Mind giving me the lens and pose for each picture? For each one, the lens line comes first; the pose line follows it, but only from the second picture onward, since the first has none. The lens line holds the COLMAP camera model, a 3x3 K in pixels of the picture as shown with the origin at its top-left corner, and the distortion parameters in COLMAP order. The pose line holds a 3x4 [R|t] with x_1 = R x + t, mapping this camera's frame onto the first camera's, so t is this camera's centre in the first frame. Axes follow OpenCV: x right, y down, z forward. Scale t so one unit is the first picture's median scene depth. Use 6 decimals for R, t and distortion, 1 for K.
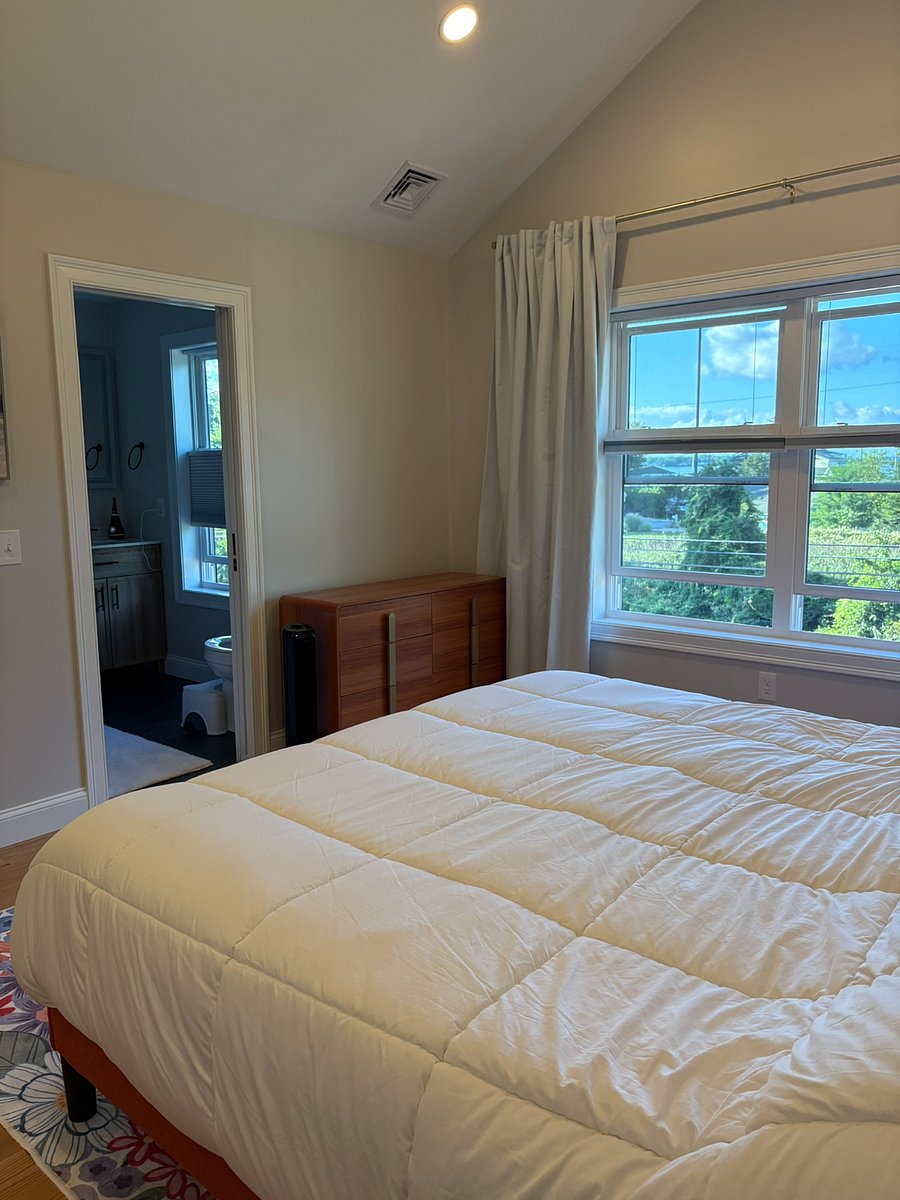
lens RADIAL K [[908.3, 0, 446.7], [0, 908.3, 599.2], [0, 0, 1]] dist [0.013479, -0.004495]
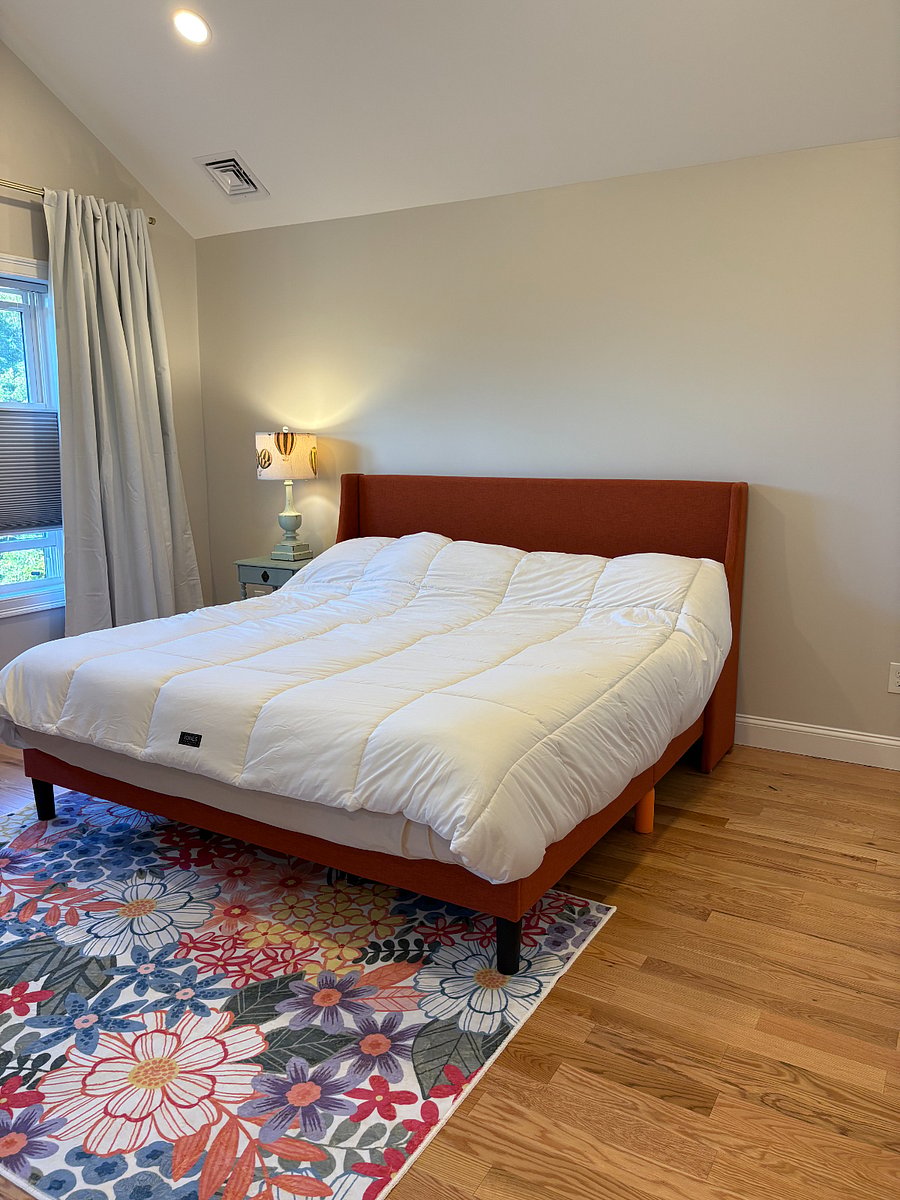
lens RADIAL K [[908.3, 0, 449.9], [0, 908.3, 601.0], [0, 0, 1]] dist [0.013479, -0.004495]
pose [[-0.186990, -0.178311, 0.966043, -1.536324], [0.145459, 0.967523, 0.206740, -0.168297], [-0.971533, 0.179178, -0.154980, 1.244926]]
